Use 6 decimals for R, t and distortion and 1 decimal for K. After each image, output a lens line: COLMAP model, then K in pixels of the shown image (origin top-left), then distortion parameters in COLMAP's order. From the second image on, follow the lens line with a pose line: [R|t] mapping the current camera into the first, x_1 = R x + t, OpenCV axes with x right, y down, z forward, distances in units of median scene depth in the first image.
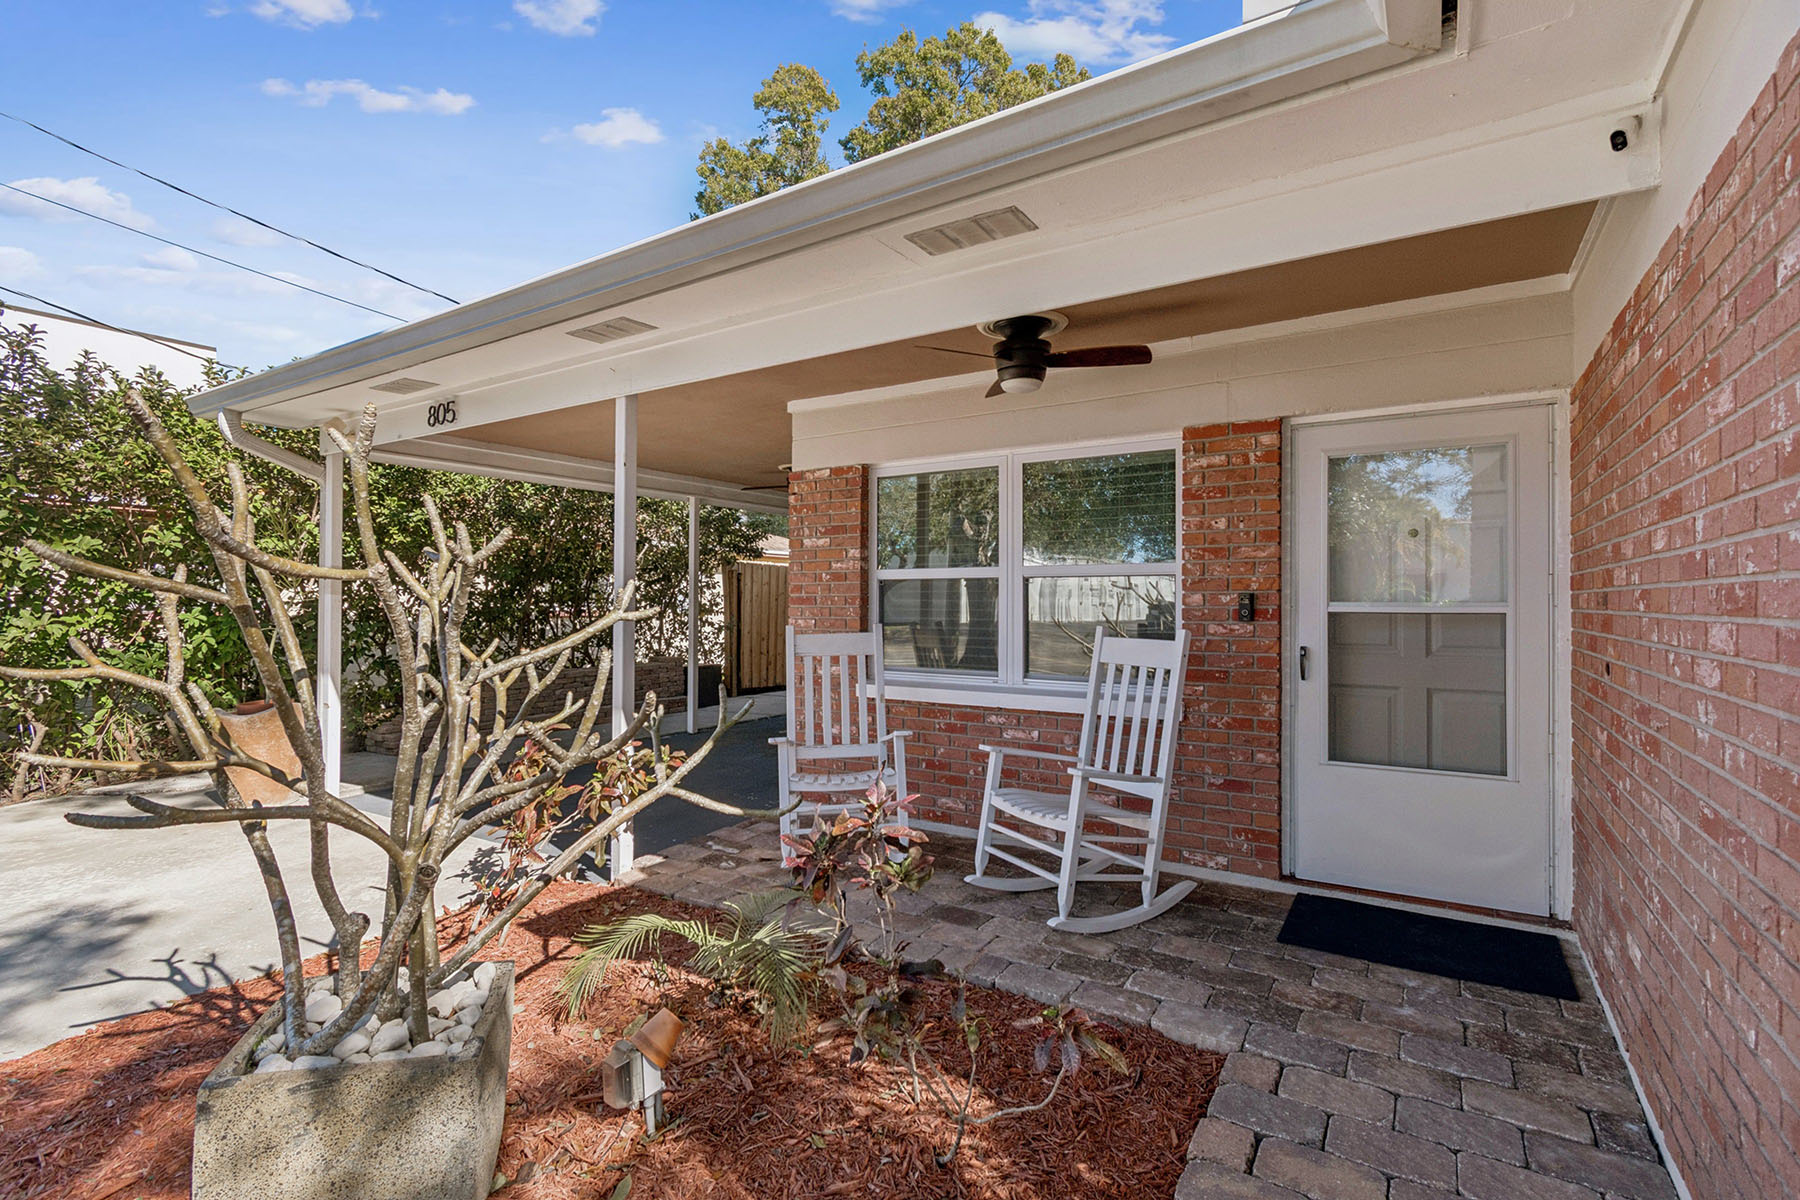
lens RADIAL K [[828.3, 0, 898.7], [0, 828.3, 594.1], [0, 0, 1]] dist [-0.000837, -0.000202]
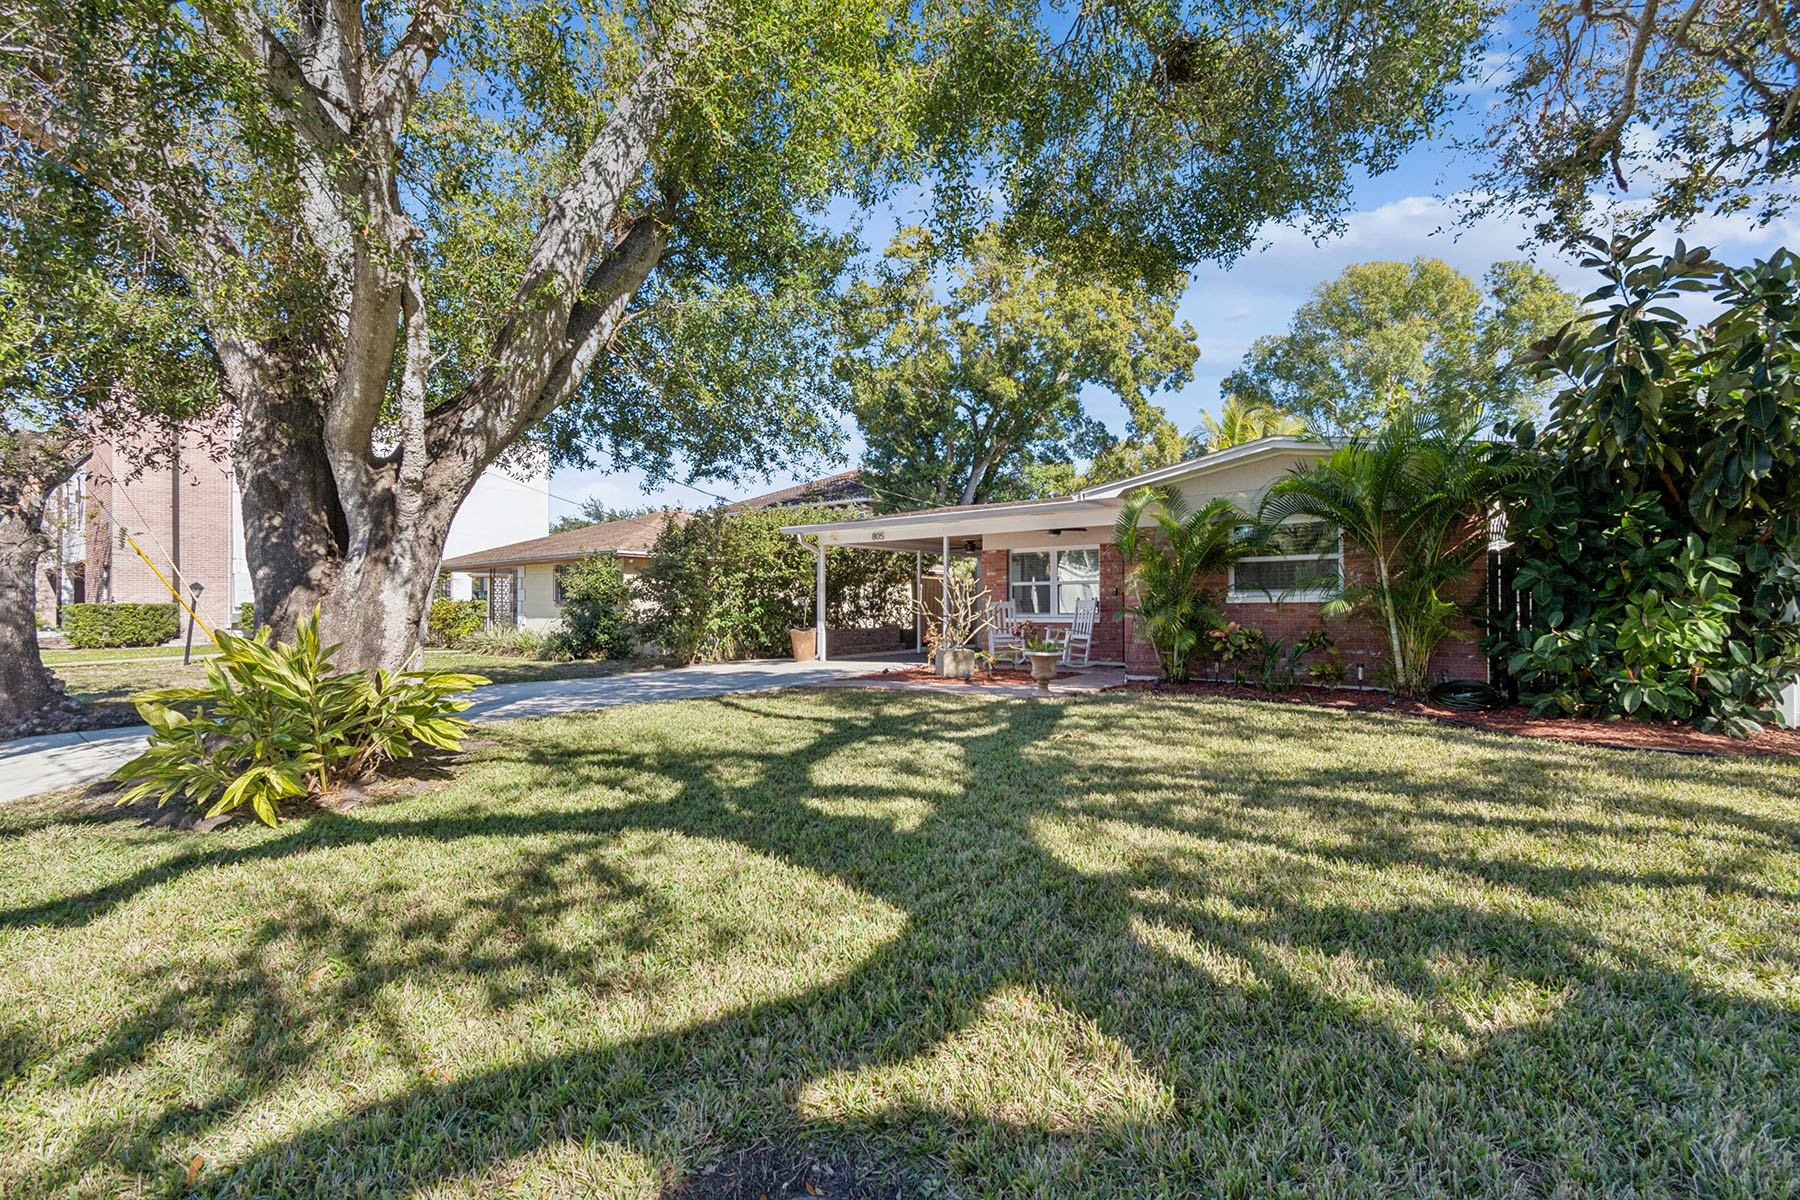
lens RADIAL K [[796.1, 0, 895.1], [0, 796.1, 610.7], [0, 0, 1]] dist [0.001997, -0.000003]
pose [[0.995270, -0.002136, -0.097125, -0.232741], [0.003477, 0.999901, 0.013640, 0.043605], [0.097086, -0.013913, 0.995179, -2.784495]]
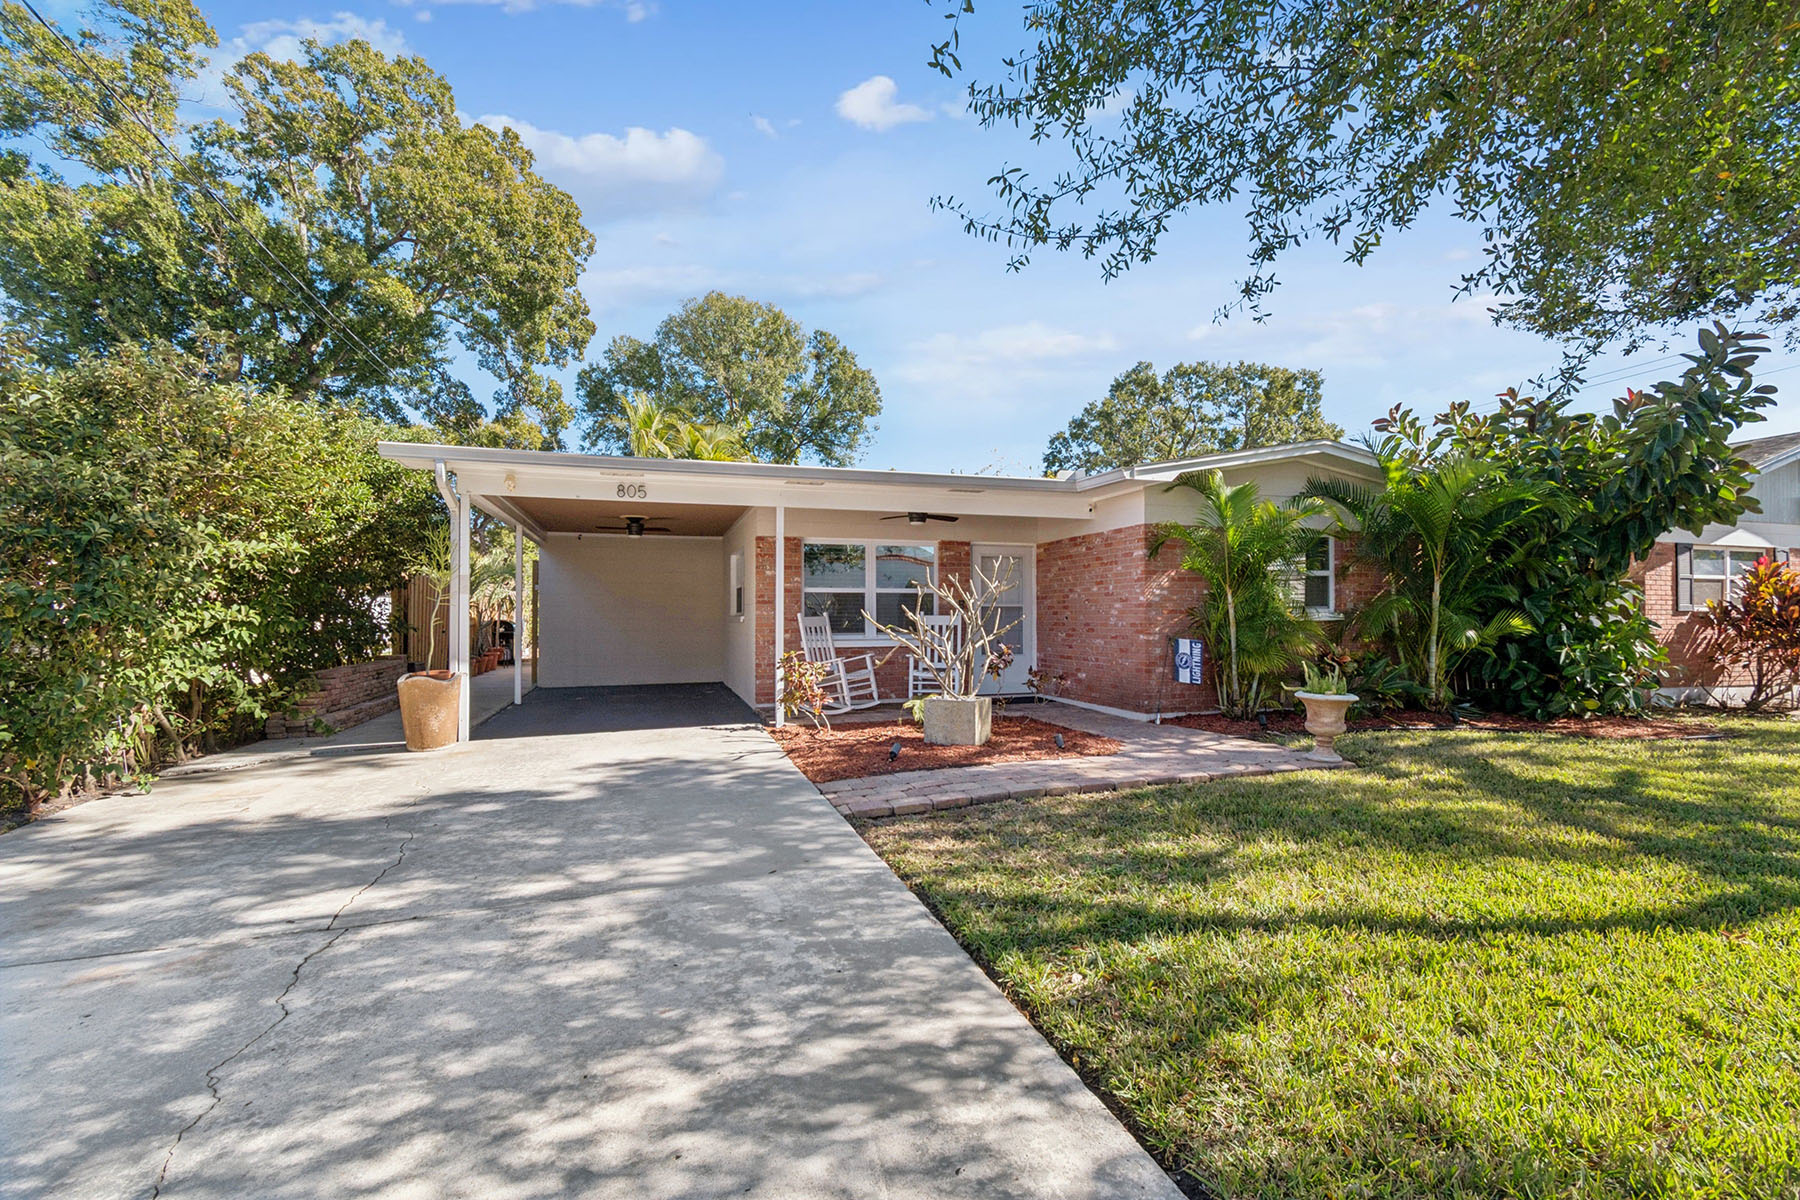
lens RADIAL K [[796.1, 0, 895.1], [0, 796.1, 610.7], [0, 0, 1]] dist [0.001997, -0.000003]
pose [[0.638229, 0.005942, 0.769824, -1.950411], [-0.004242, 0.999982, -0.004202, 0.050632], [-0.769835, -0.000583, 0.638243, -0.636741]]
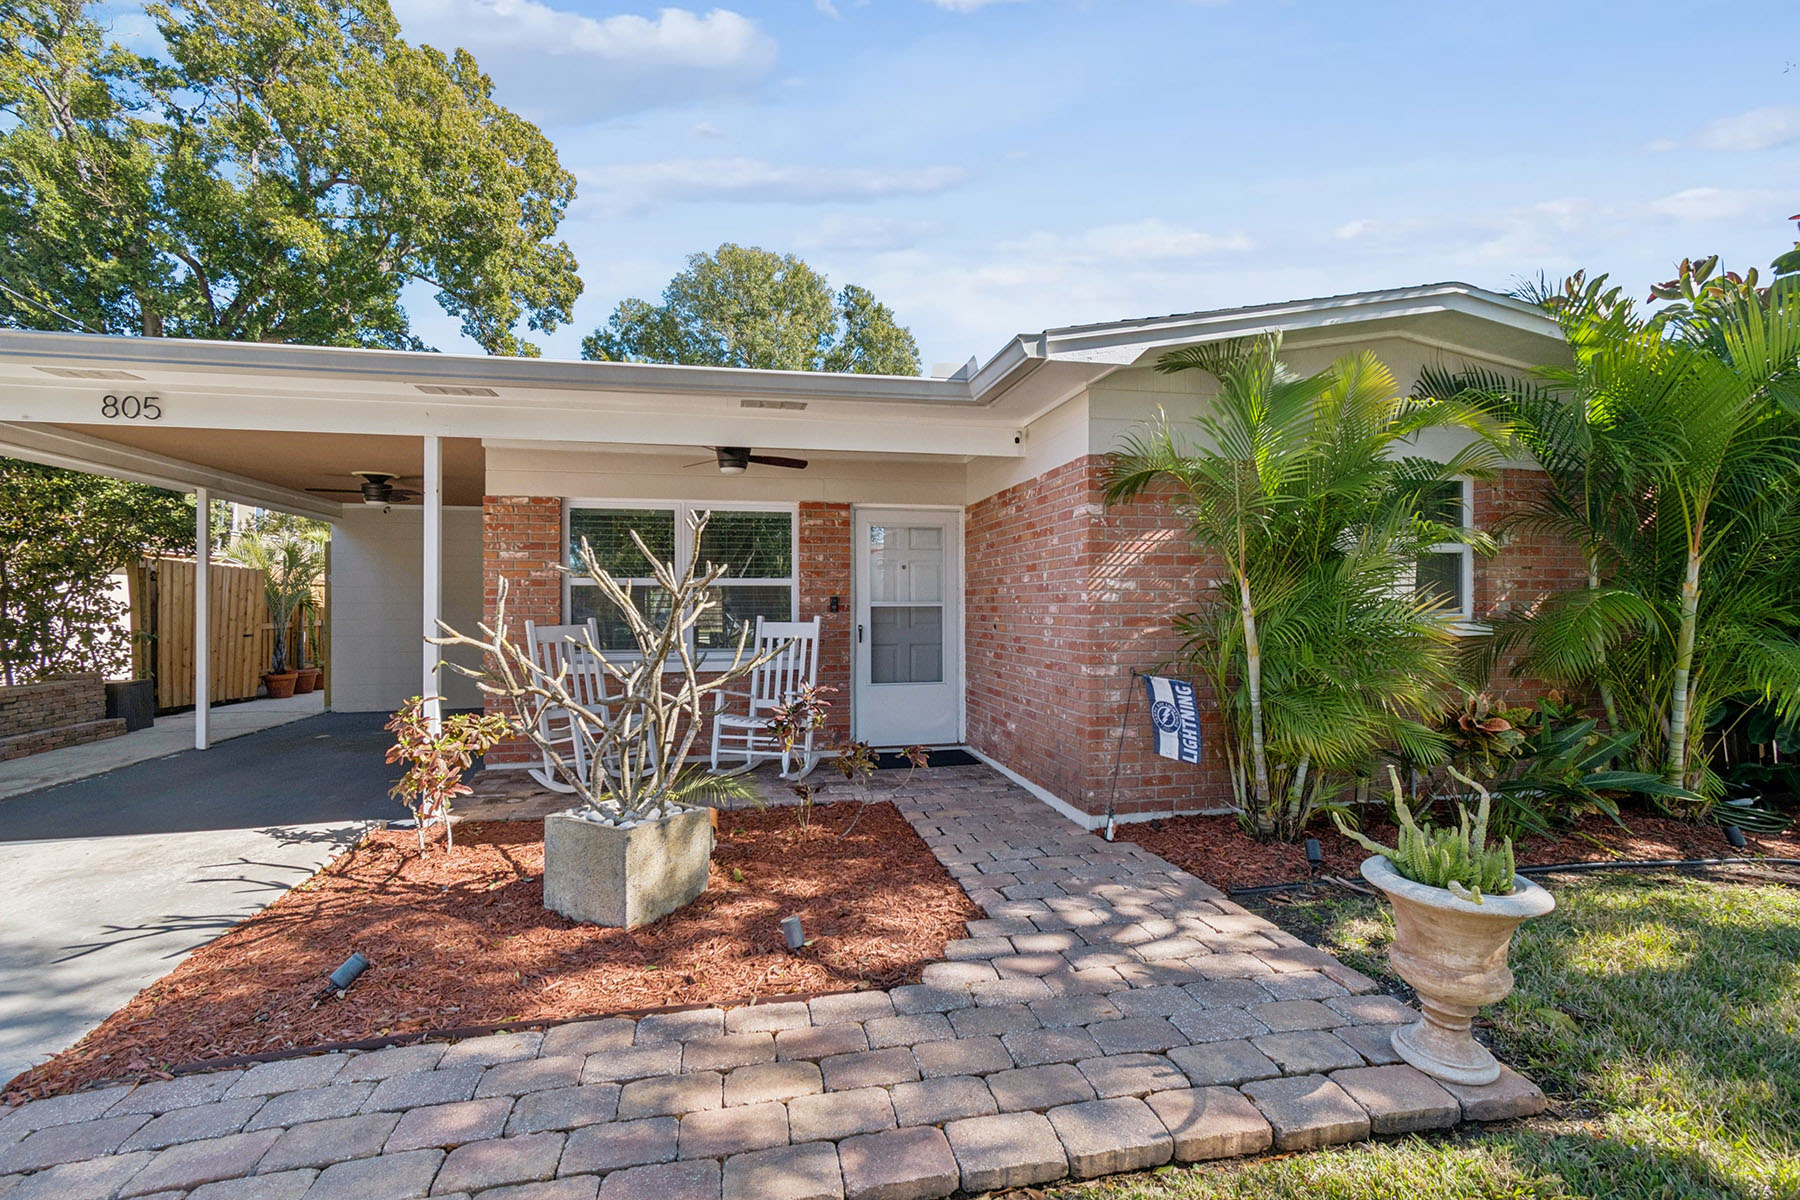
lens RADIAL K [[813.3, 0, 898.1], [0, 813.3, 609.4], [0, 0, 1]] dist [-0.006680, 0.007147]
pose [[0.714090, -0.006261, 0.700026, -0.758437], [-0.002457, 0.999931, 0.011450, 0.006677], [-0.700050, -0.009896, 0.714025, -0.396158]]
